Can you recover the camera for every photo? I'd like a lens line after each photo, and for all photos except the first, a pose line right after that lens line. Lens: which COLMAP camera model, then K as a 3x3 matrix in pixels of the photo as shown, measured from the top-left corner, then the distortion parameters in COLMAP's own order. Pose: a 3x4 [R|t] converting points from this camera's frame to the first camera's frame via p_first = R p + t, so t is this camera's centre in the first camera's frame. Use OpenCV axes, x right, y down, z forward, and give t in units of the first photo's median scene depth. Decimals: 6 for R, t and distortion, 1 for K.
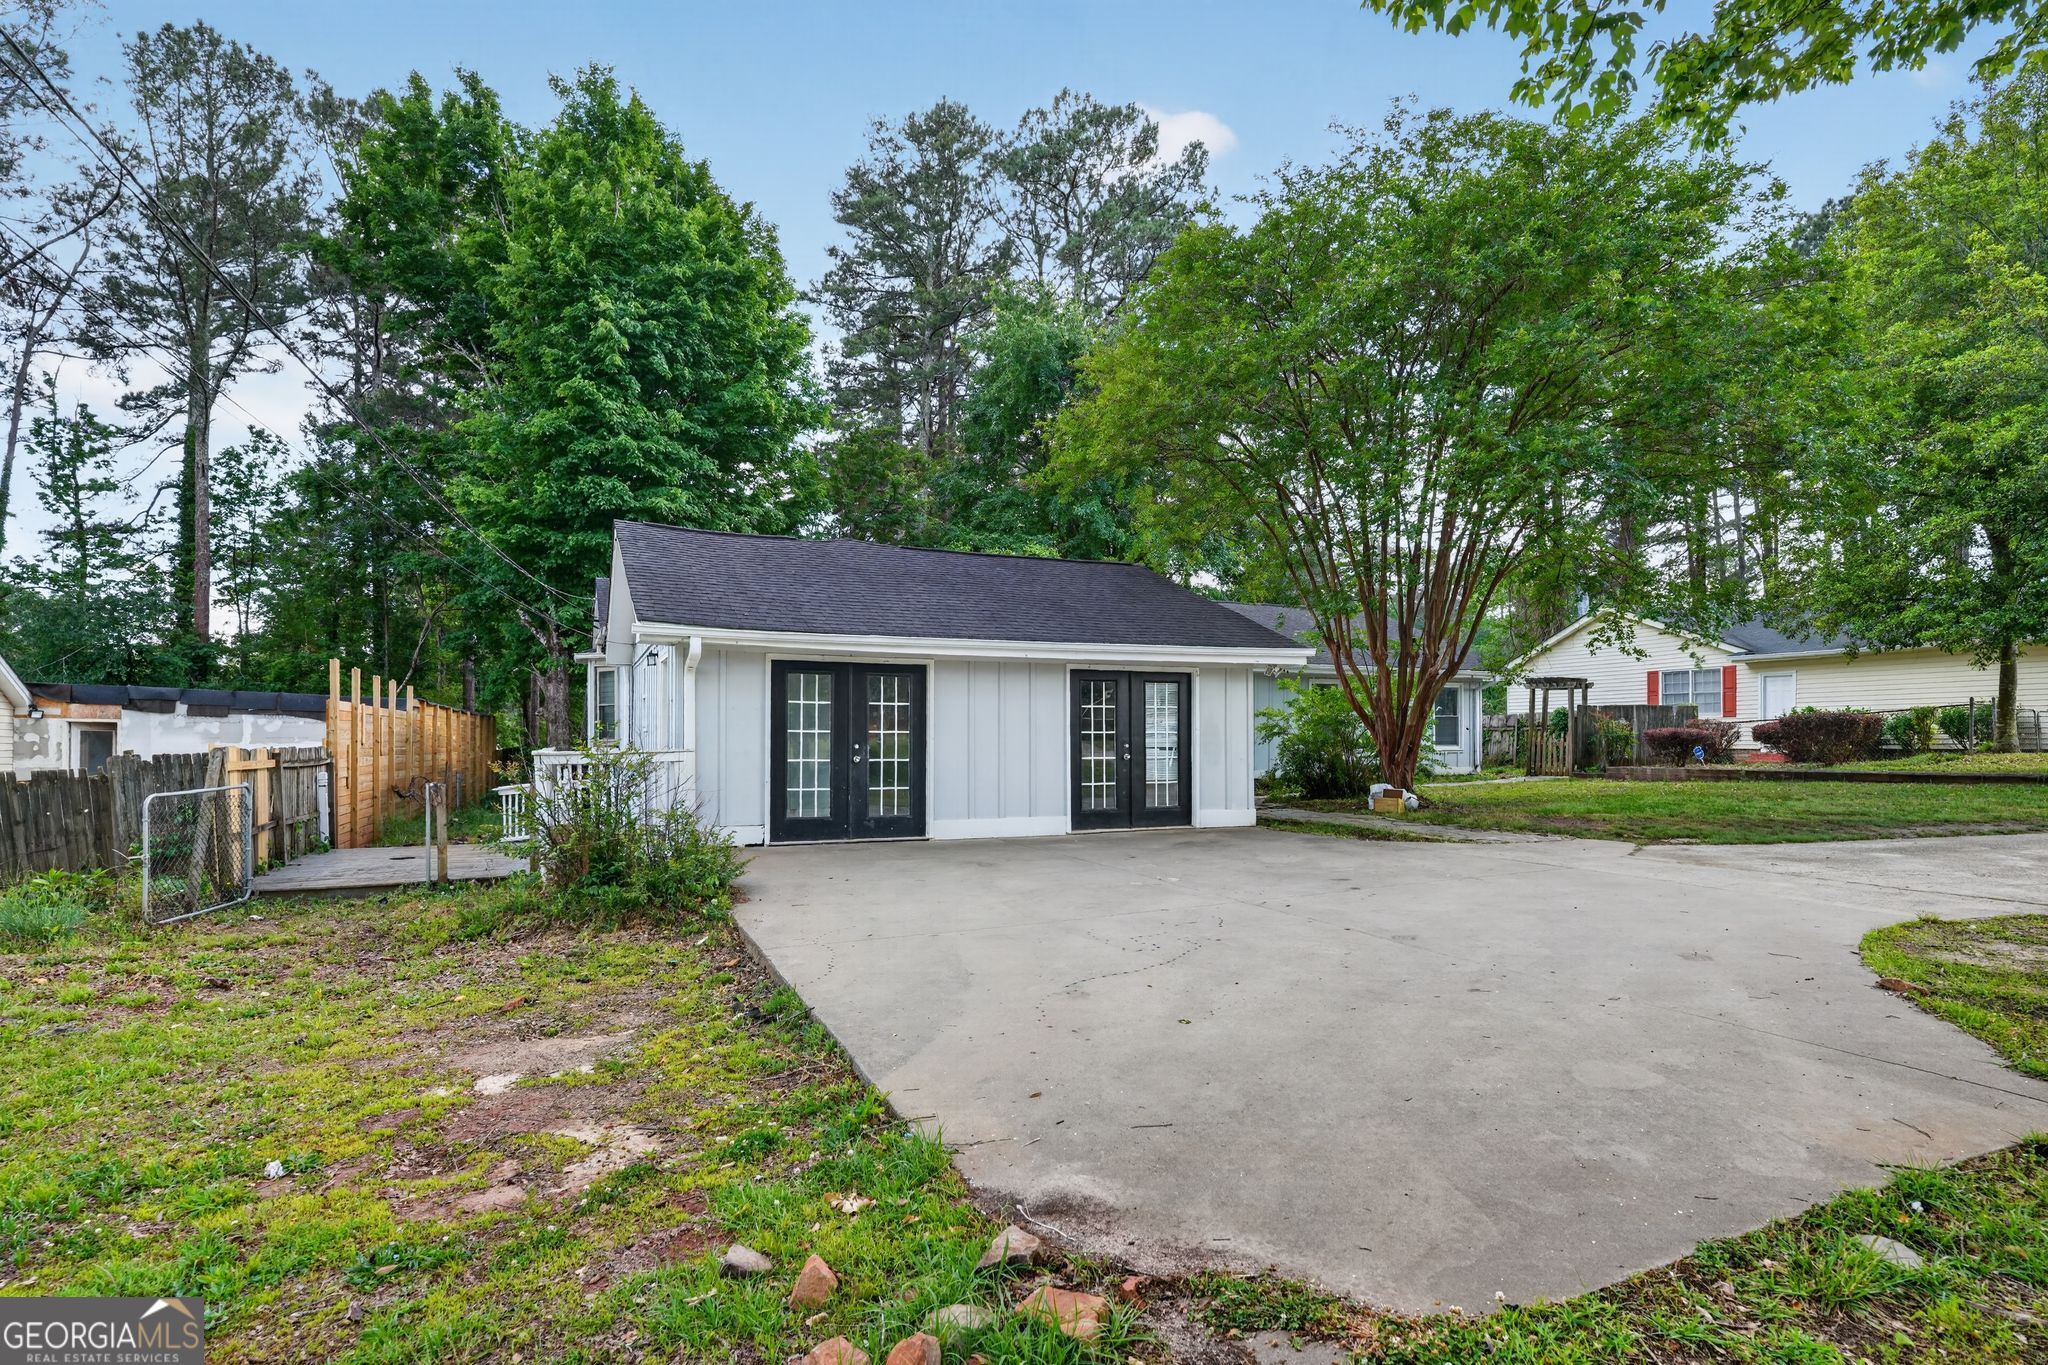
lens RADIAL K [[910.4, 0, 1024.0], [0, 910.4, 682.5], [0, 0, 1]] dist [0.000646, 0.000349]
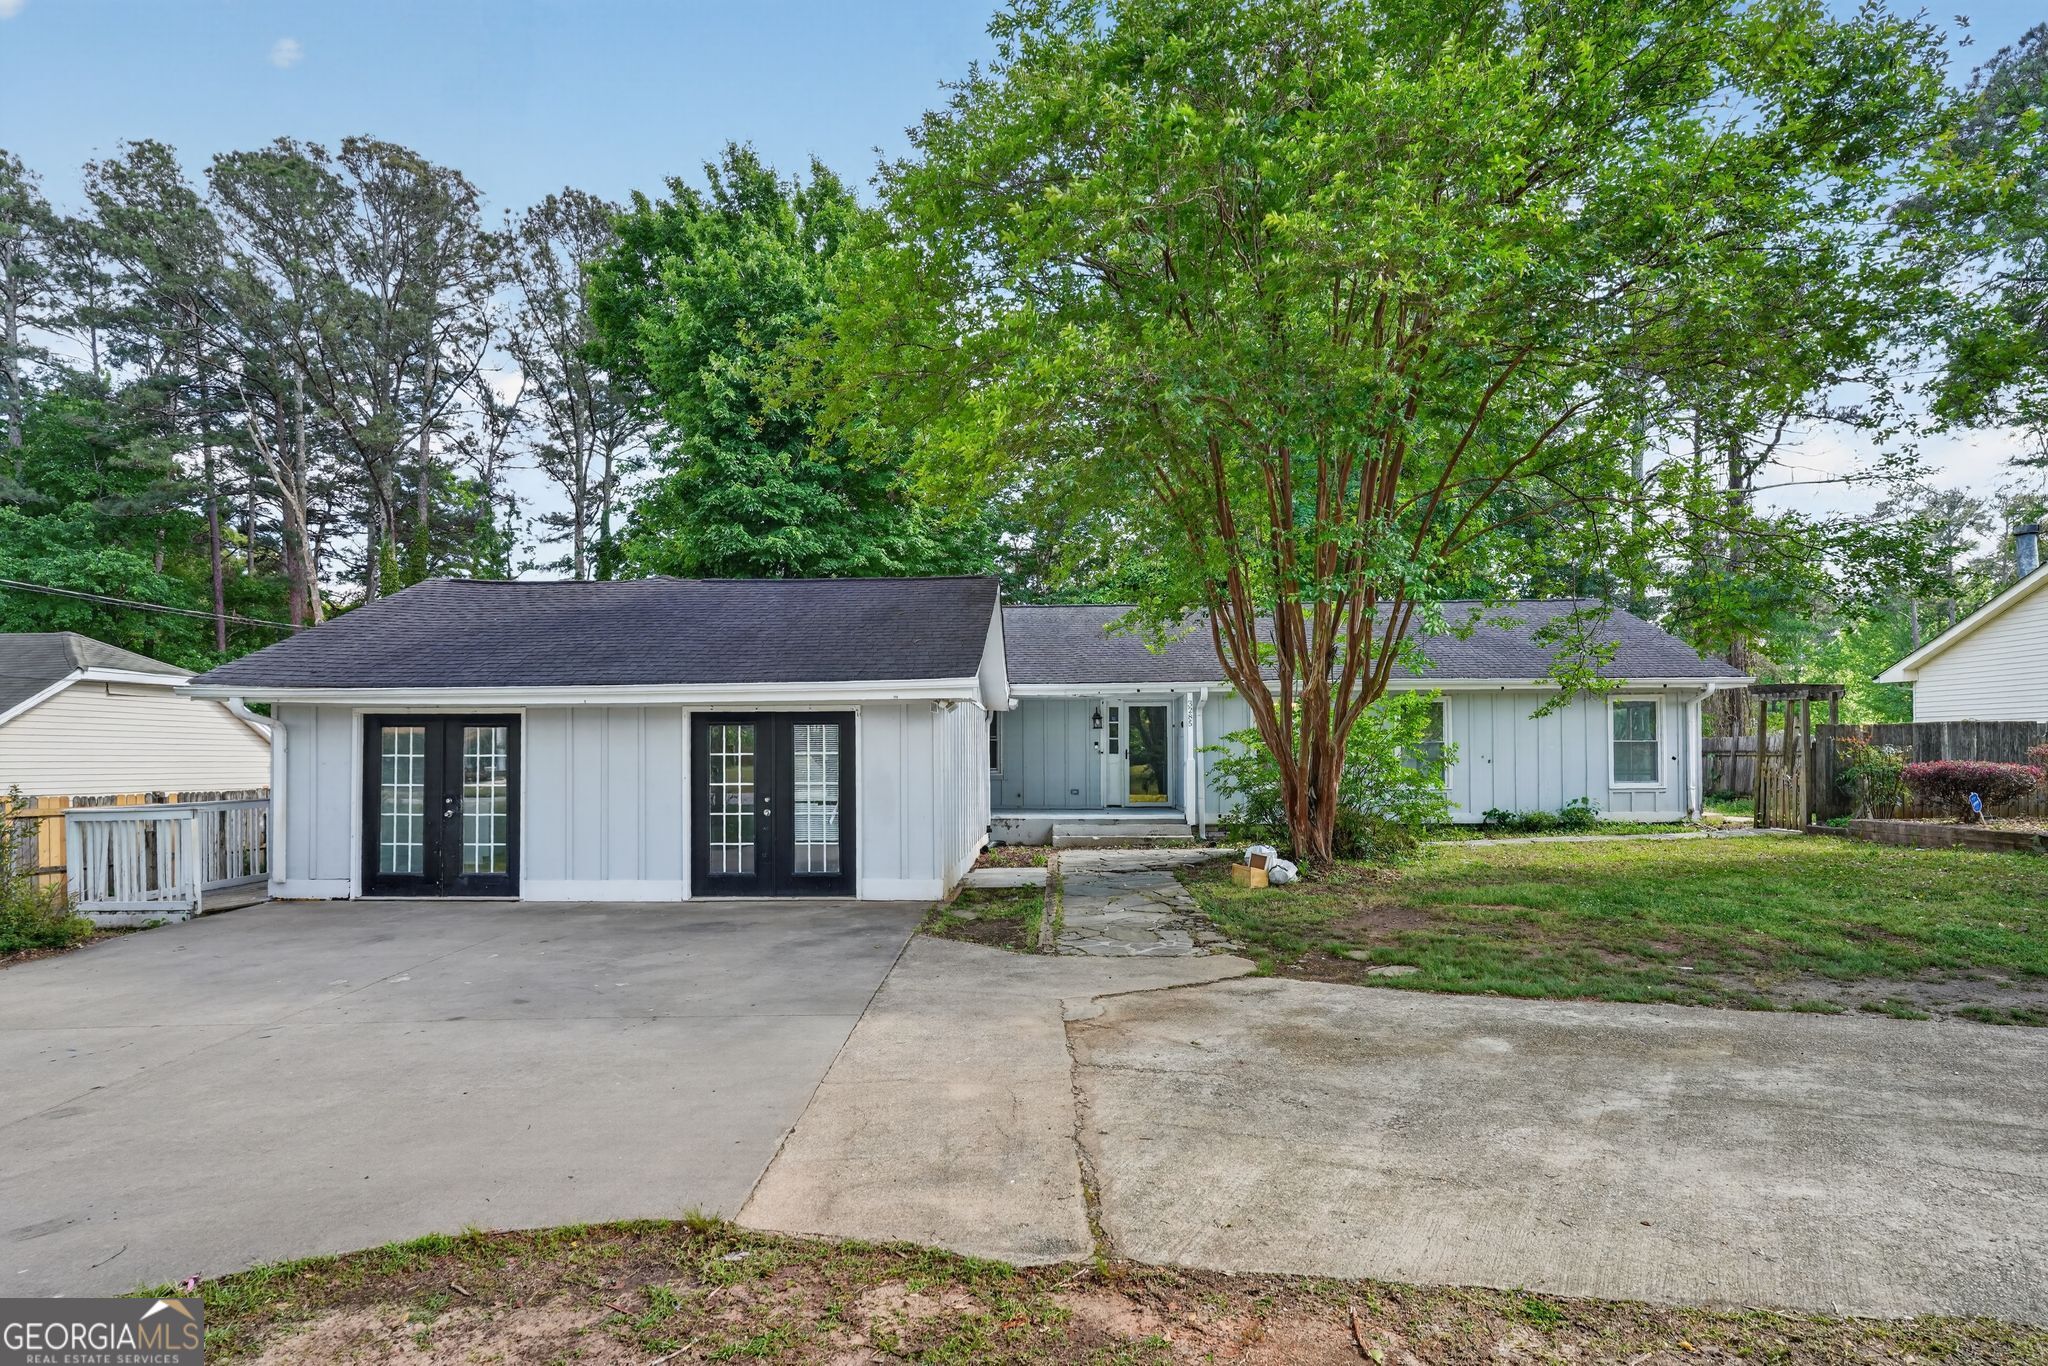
lens RADIAL K [[941.4, 0, 1024.0], [0, 941.4, 683.0], [0, 0, 1]] dist [-0.000198, -0.000124]
pose [[0.922716, -0.033301, -0.384040, 0.697305], [0.027401, 0.999408, -0.020827, -0.015517], [0.384506, 0.008694, 0.923082, 0.281172]]
